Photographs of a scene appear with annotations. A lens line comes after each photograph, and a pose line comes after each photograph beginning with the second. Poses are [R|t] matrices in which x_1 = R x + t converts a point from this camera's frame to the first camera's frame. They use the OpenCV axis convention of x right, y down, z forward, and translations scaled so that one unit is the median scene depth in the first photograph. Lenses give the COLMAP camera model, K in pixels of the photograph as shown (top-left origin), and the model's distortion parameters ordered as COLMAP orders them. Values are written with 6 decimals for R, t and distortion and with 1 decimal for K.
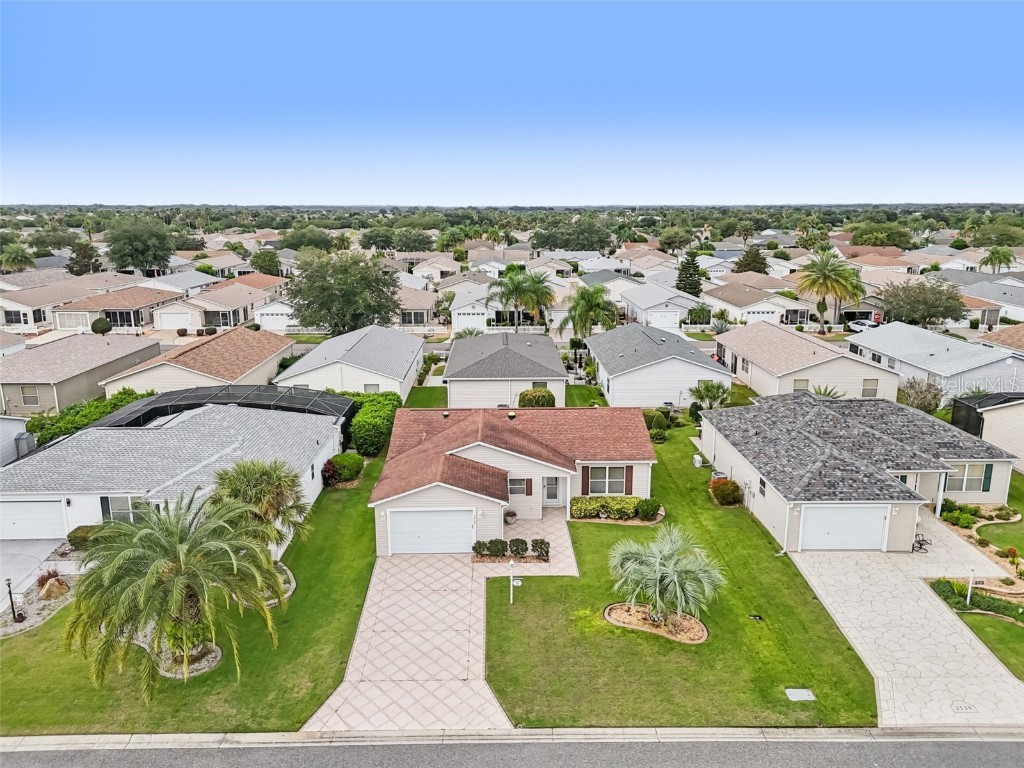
lens RADIAL K [[756.3, 0, 518.9], [0, 756.3, 385.6], [0, 0, 1]] dist [0.098222, -0.110367]
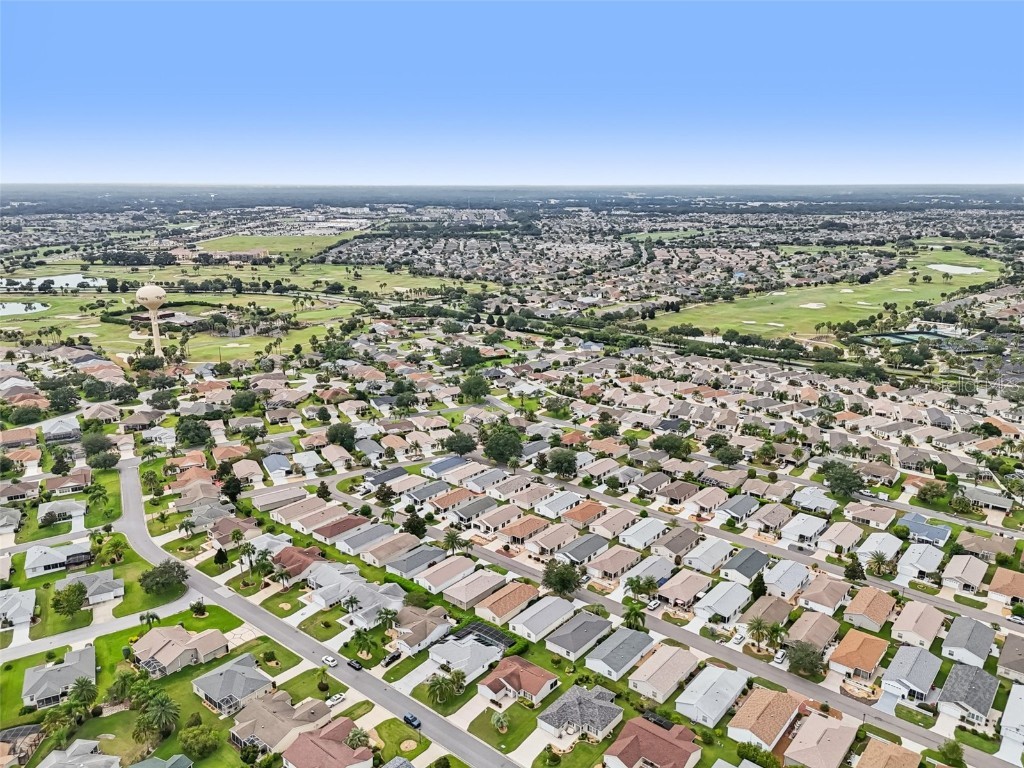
lens RADIAL K [[756.3, 0, 518.9], [0, 756.3, 385.6], [0, 0, 1]] dist [0.098222, -0.110367]
pose [[0.758251, 0.162020, -0.631510, 2.551650], [-0.153421, 0.985770, 0.068696, -1.923069], [0.633654, 0.044798, 0.772318, -2.546922]]
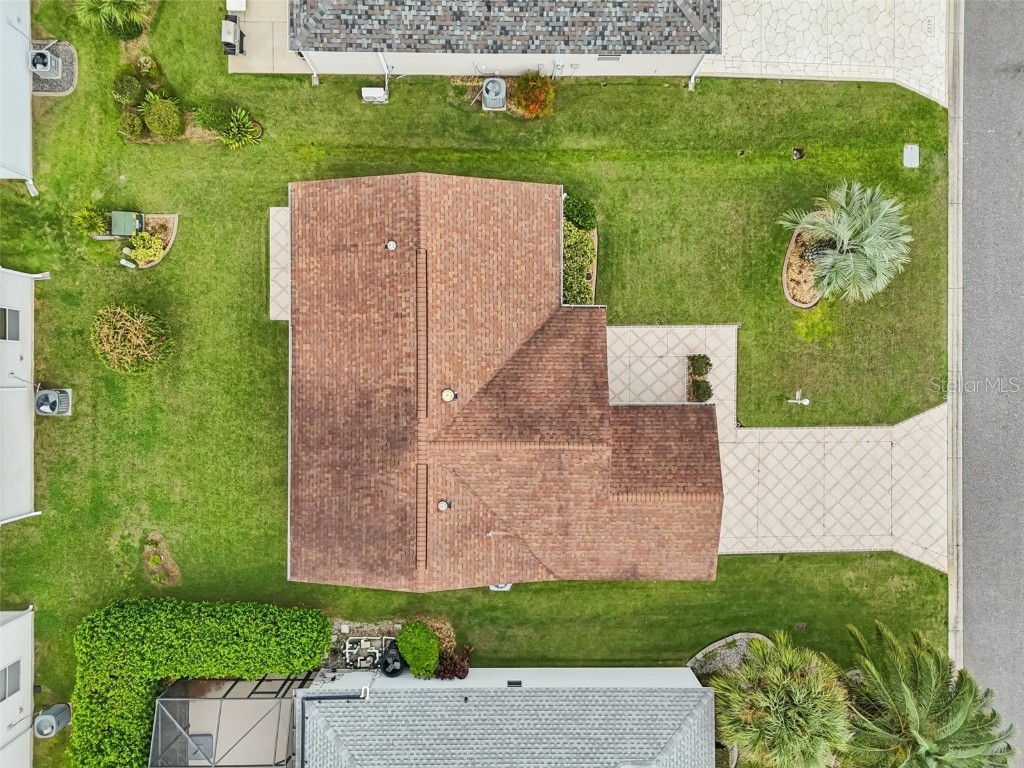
lens RADIAL K [[756.3, 0, 518.9], [0, 756.3, 385.6], [0, 0, 1]] dist [0.098222, -0.110367]
pose [[0.029456, -0.999560, 0.003492, -0.002933], [0.223486, 0.009991, 0.974656, -0.546785], [-0.974262, -0.027929, 0.223682, 0.823219]]
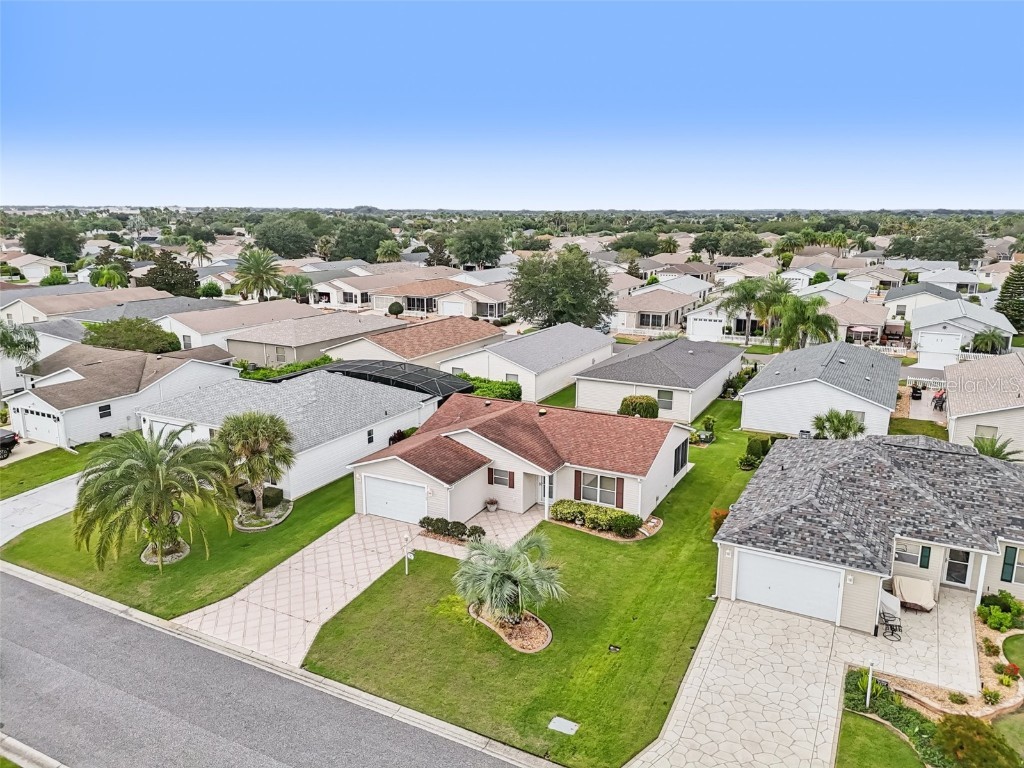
lens RADIAL K [[756.3, 0, 518.9], [0, 756.3, 385.6], [0, 0, 1]] dist [0.098222, -0.110367]
pose [[0.875047, 0.114010, -0.470419, 0.446680], [-0.116529, 0.992900, 0.023877, -0.017161], [0.469801, 0.033924, 0.882120, 0.084424]]
